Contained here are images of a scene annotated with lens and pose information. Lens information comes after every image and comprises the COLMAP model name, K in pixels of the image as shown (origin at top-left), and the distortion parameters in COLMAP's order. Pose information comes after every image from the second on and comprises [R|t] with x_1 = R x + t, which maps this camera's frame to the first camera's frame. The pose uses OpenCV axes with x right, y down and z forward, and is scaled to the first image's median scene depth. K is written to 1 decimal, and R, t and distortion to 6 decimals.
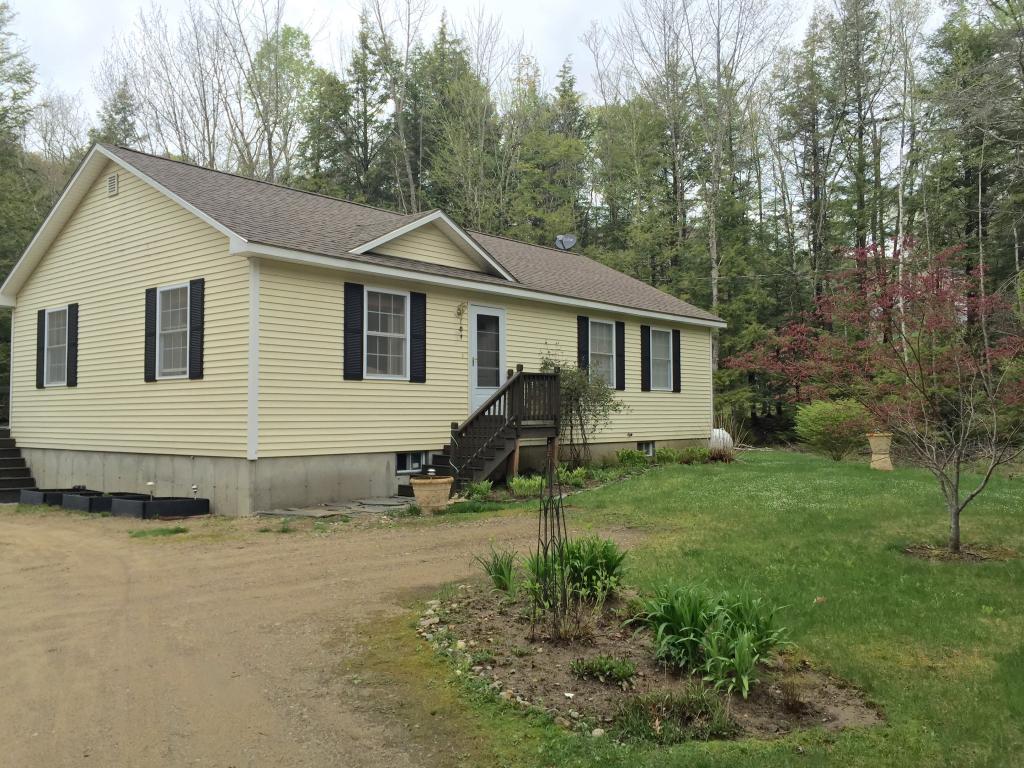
lens RADIAL K [[868.4, 0, 510.6], [0, 868.4, 370.6], [0, 0, 1]] dist [0.070368, -0.090629]
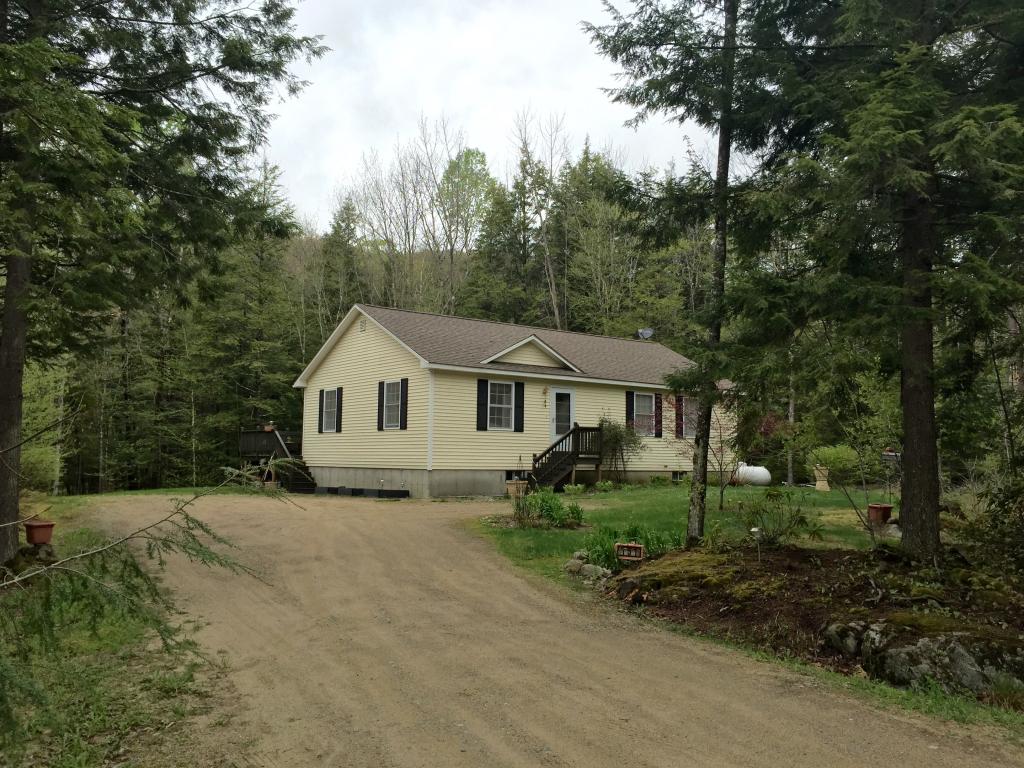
lens RADIAL K [[868.4, 0, 510.6], [0, 868.4, 370.6], [0, 0, 1]] dist [0.070368, -0.090629]
pose [[0.977828, -0.004994, -0.209349, 0.240389], [-0.005960, 0.998647, -0.051660, -0.019198], [0.209324, 0.051762, 0.976475, -0.727284]]
